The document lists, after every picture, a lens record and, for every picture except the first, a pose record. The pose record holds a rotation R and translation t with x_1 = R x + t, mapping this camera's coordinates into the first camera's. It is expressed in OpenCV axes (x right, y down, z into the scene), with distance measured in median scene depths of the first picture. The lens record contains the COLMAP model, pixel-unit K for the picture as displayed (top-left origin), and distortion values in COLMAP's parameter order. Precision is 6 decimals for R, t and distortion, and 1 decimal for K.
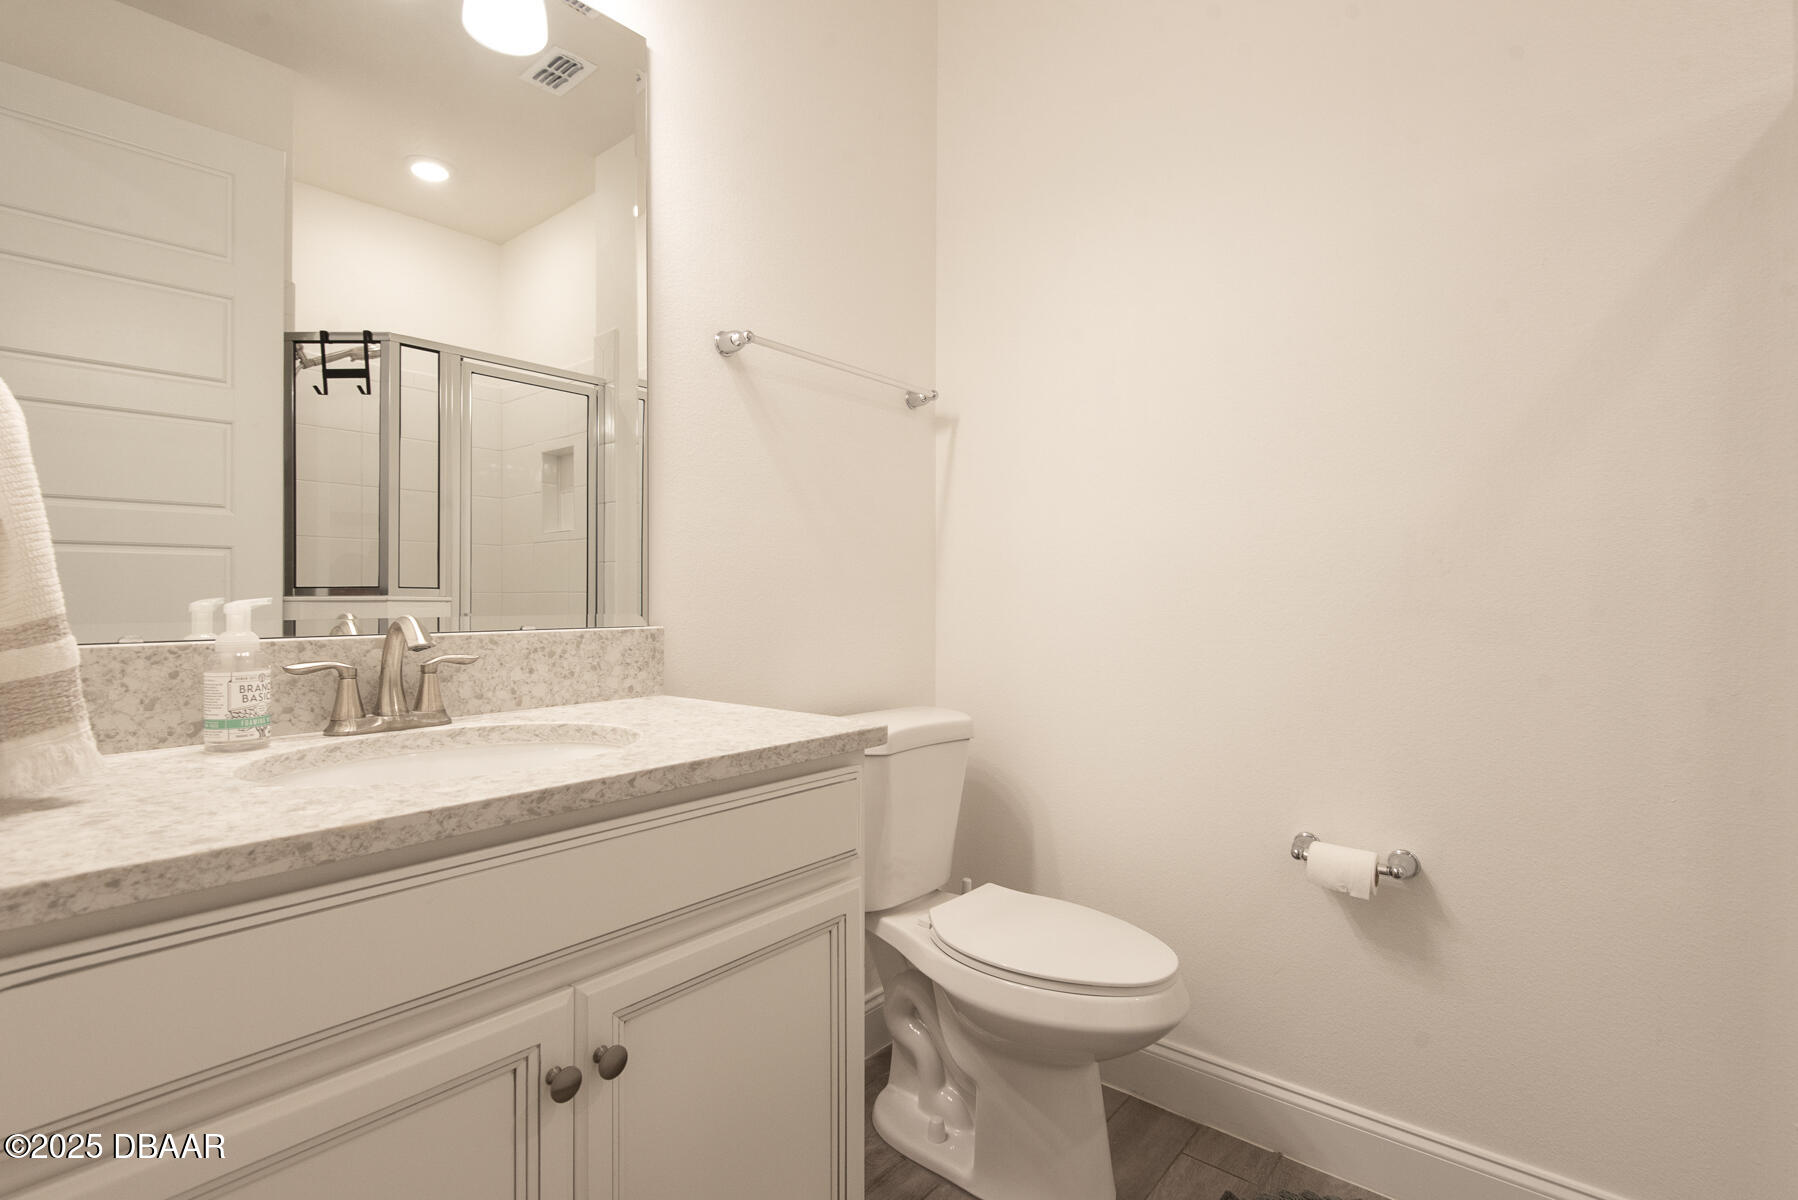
lens RADIAL K [[842.1, 0, 899.7], [0, 842.1, 591.4], [0, 0, 1]] dist [0.012462, -0.005313]
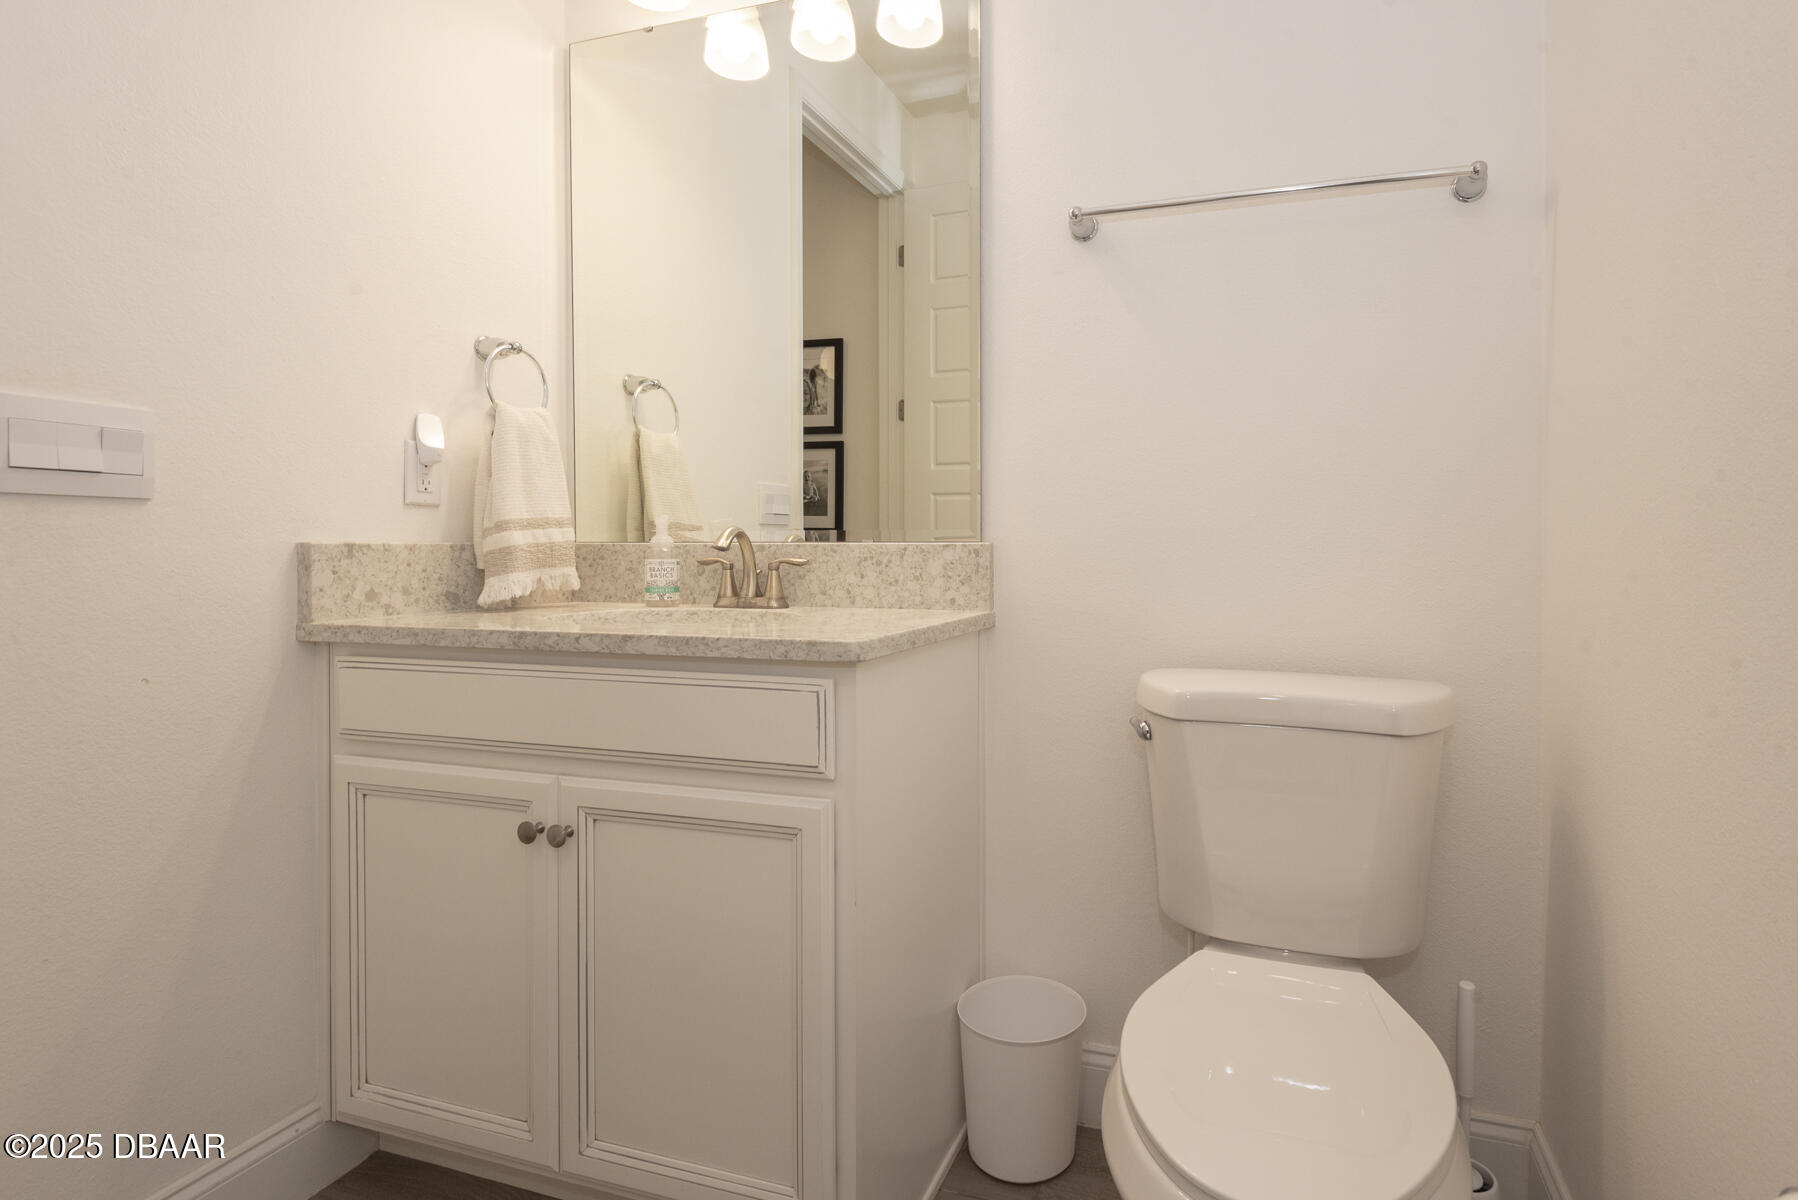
lens RADIAL K [[891.7, 0, 976.1], [0, 891.7, 564.8], [0, 0, 1]] dist [0.001046, -0.000503]
pose [[0.386508, 0.019238, -0.922085, 0.790497], [0.004936, 0.999725, 0.022926, 0.050929], [0.922273, -0.013412, 0.386307, 0.671089]]
